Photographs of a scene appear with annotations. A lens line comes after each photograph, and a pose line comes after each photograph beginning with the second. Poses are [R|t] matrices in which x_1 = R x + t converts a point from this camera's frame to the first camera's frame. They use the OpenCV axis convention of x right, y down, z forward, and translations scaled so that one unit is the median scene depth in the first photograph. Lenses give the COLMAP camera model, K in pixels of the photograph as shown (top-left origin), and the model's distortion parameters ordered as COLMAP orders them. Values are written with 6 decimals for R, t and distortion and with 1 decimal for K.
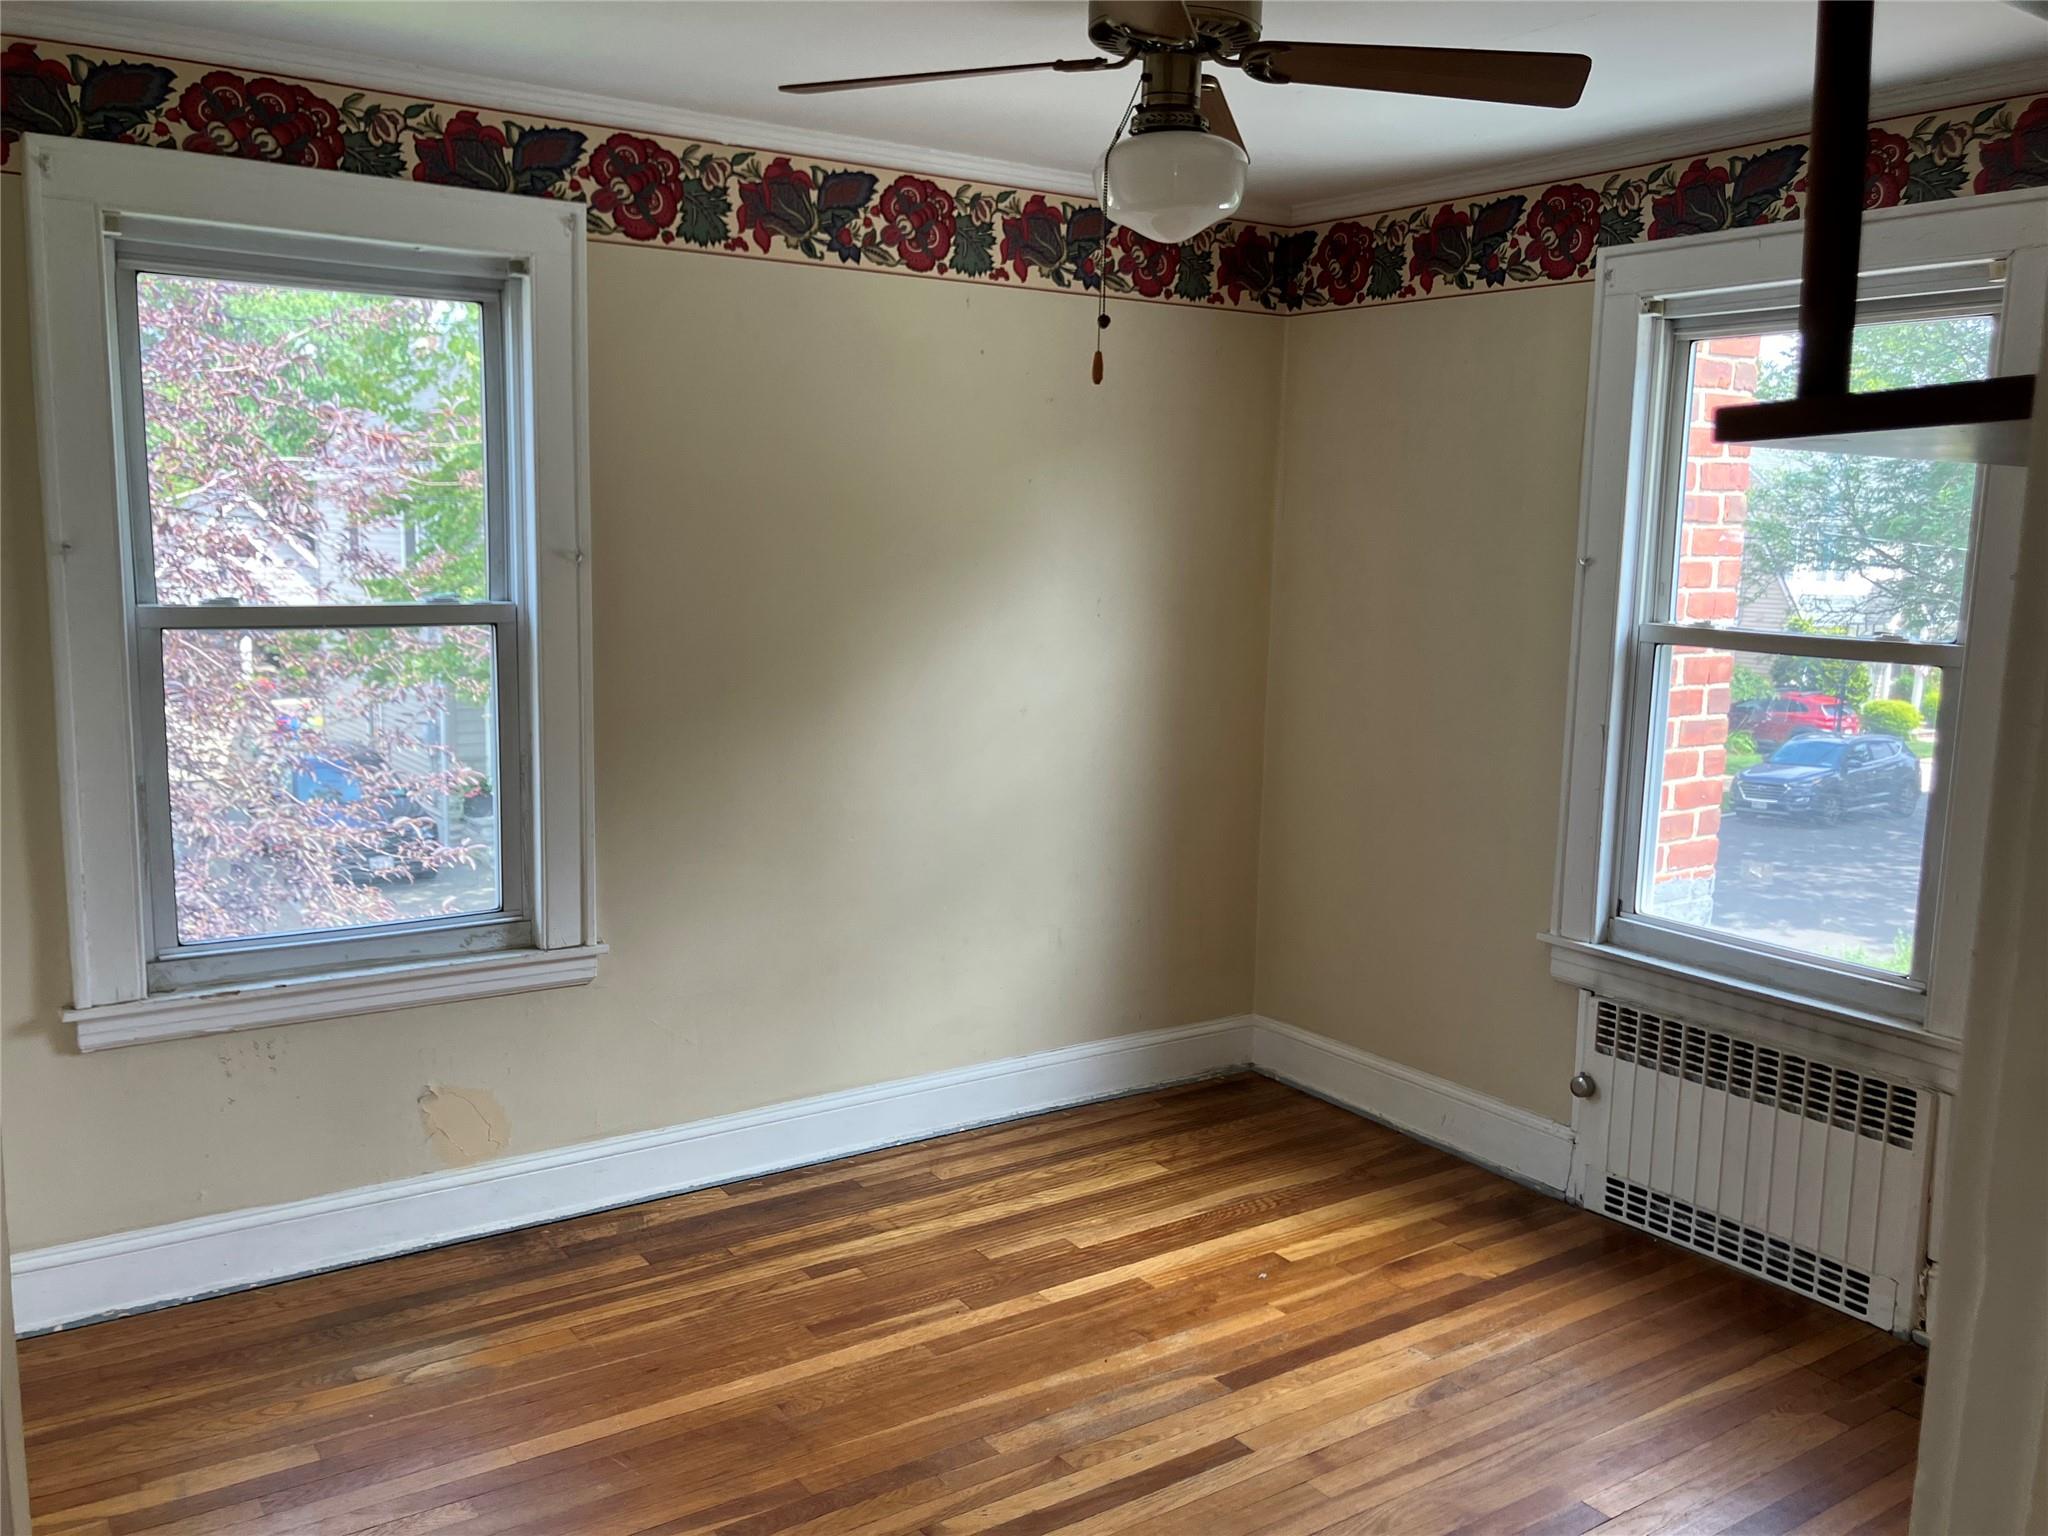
lens RADIAL K [[1697.2, 0, 1020.8], [0, 1697.2, 789.2], [0, 0, 1]] dist [0.022709, -0.016785]
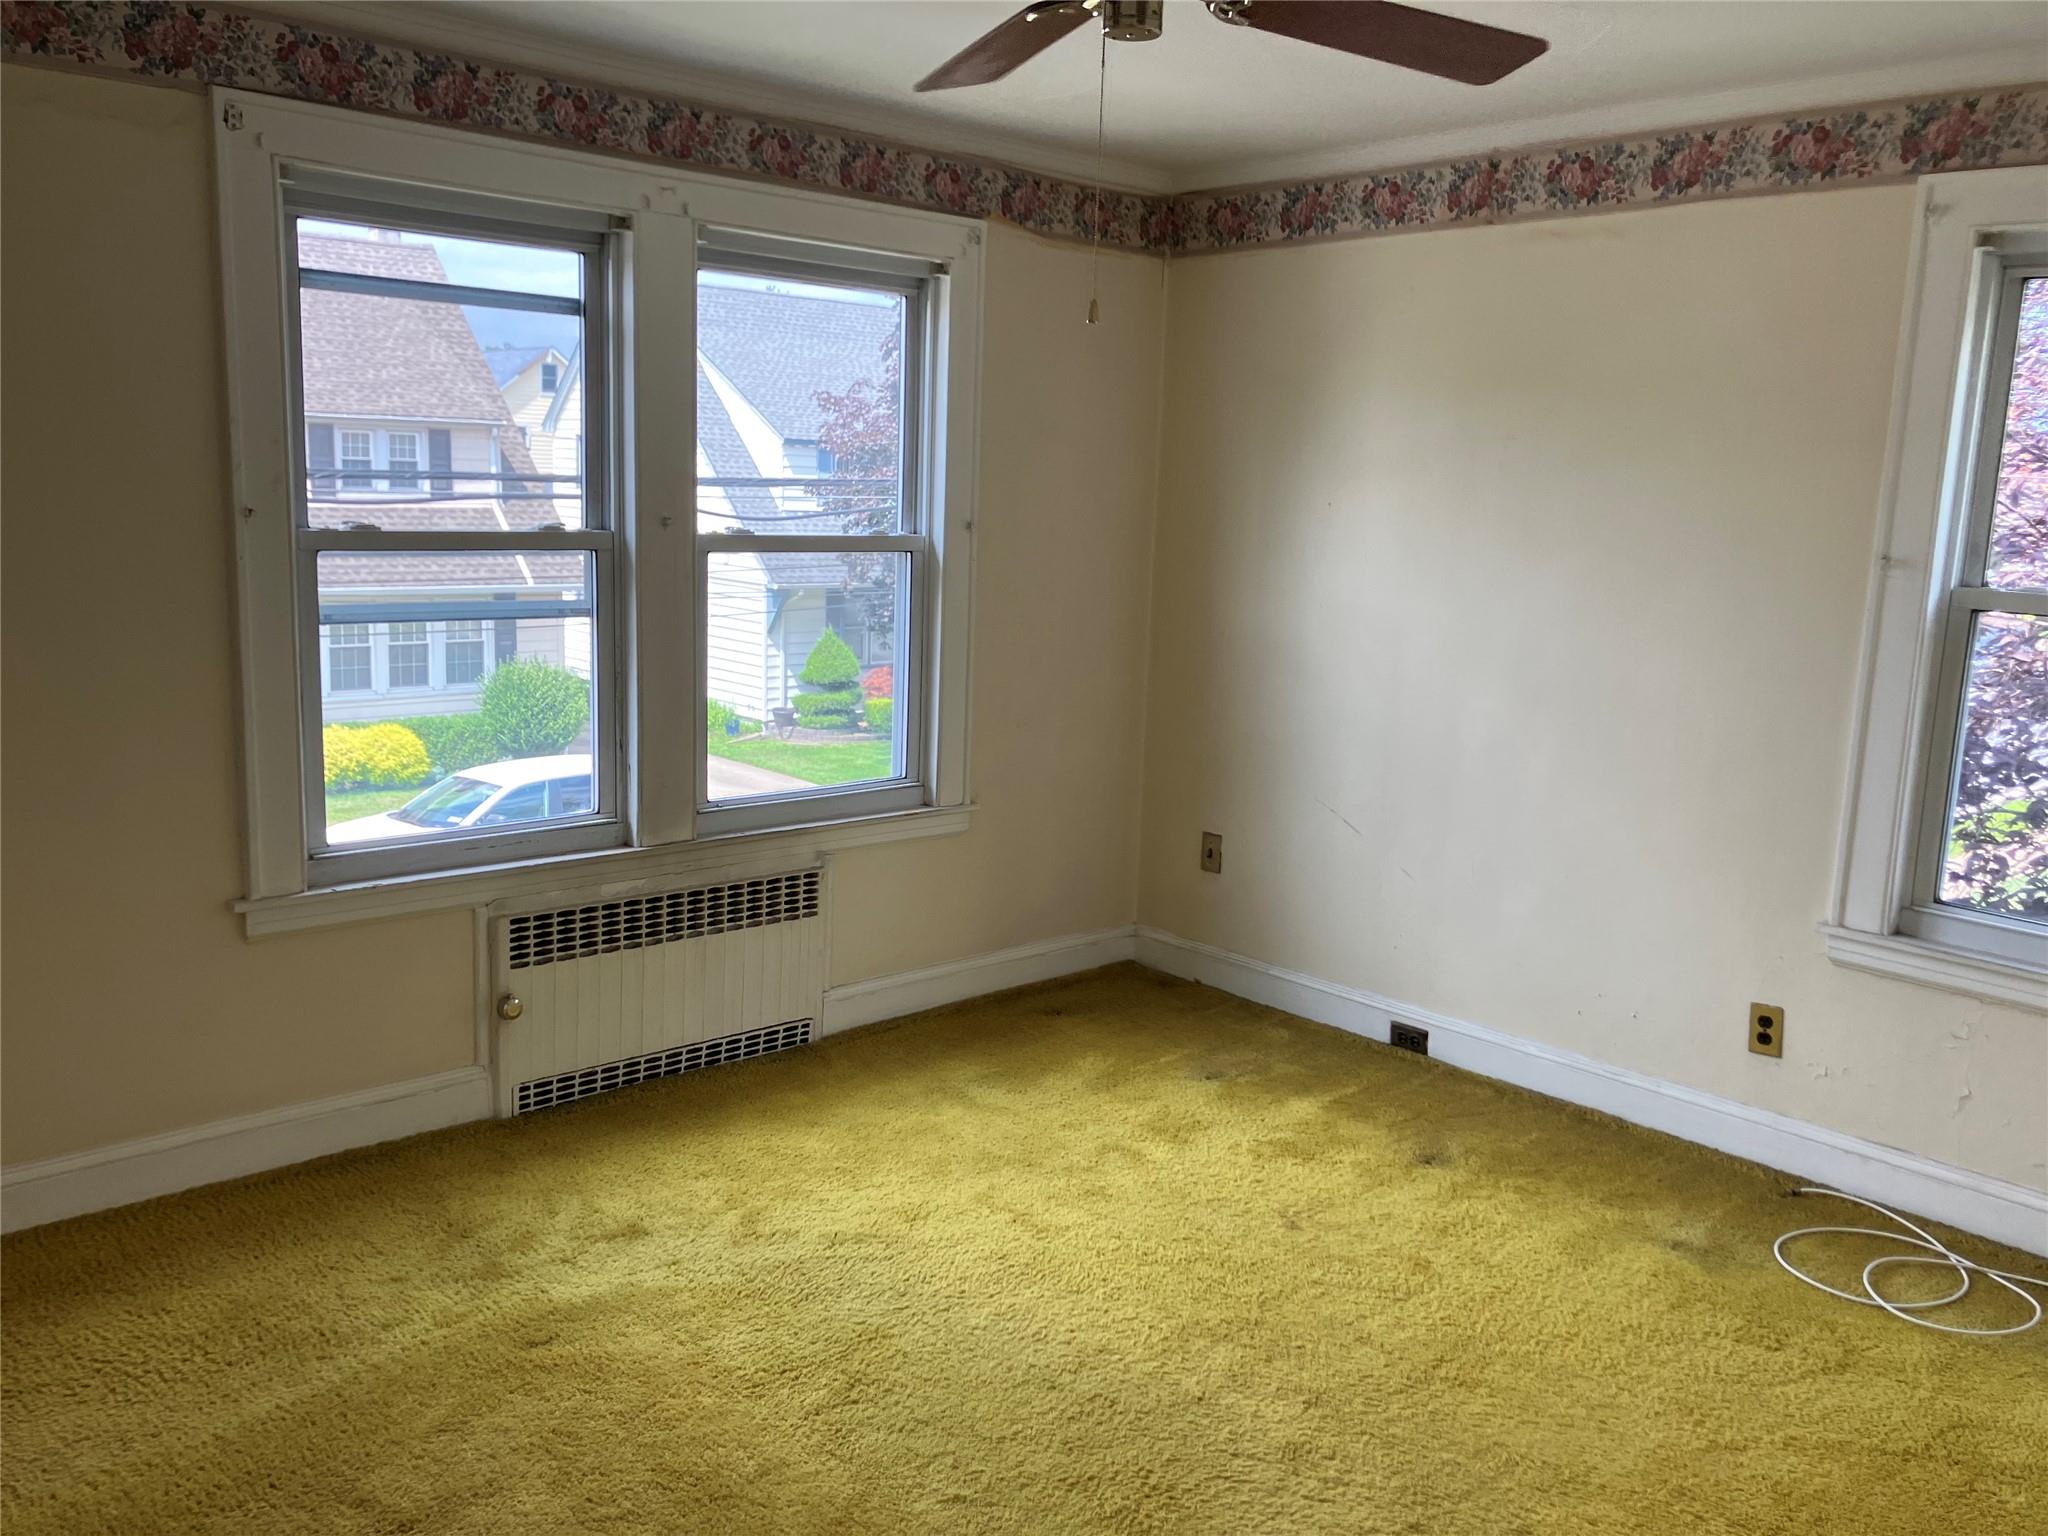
lens RADIAL K [[1697.2, 0, 1012.2], [0, 1697.2, 760.1], [0, 0, 1]] dist [0.022709, -0.016785]
pose [[0.990797, 0.002065, 0.135337, -0.211087], [-0.004763, 0.999796, 0.019613, 0.015841], [-0.135269, -0.020077, 0.990606, -0.130316]]
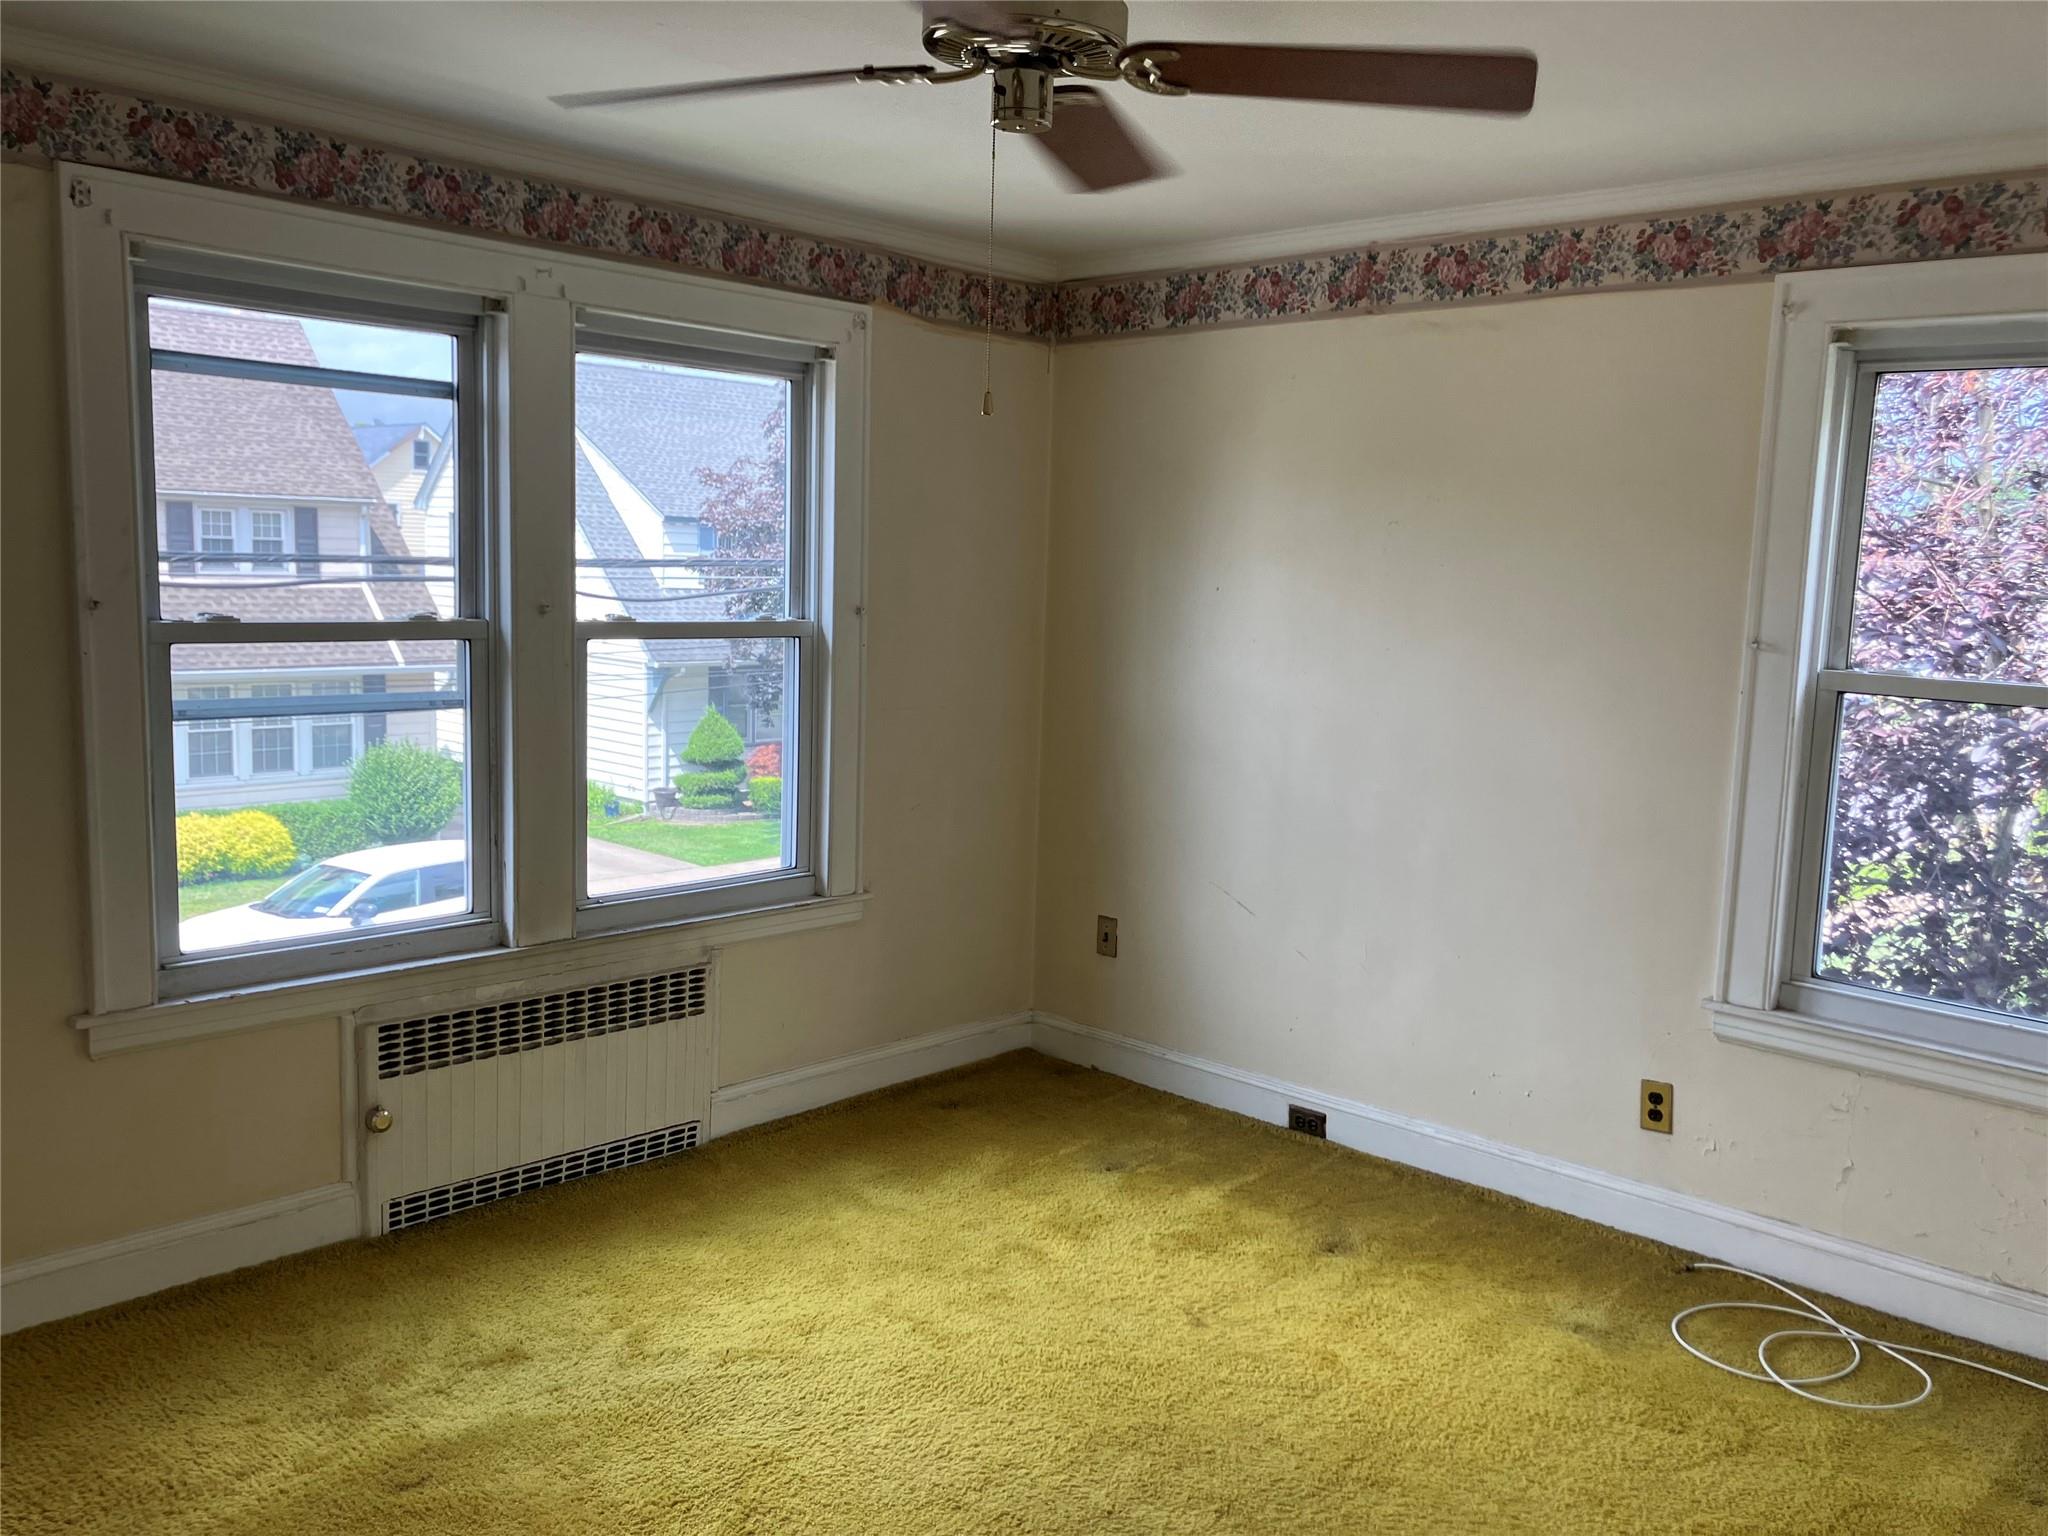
lens RADIAL K [[1697.2, 0, 1033.4], [0, 1697.2, 772.9], [0, 0, 1]] dist [0.022709, -0.016785]
pose [[0.976995, -0.004788, 0.213208, -0.212742], [0.008713, 0.999809, -0.017472, 0.006780], [-0.213083, 0.018928, 0.976851, -0.111592]]
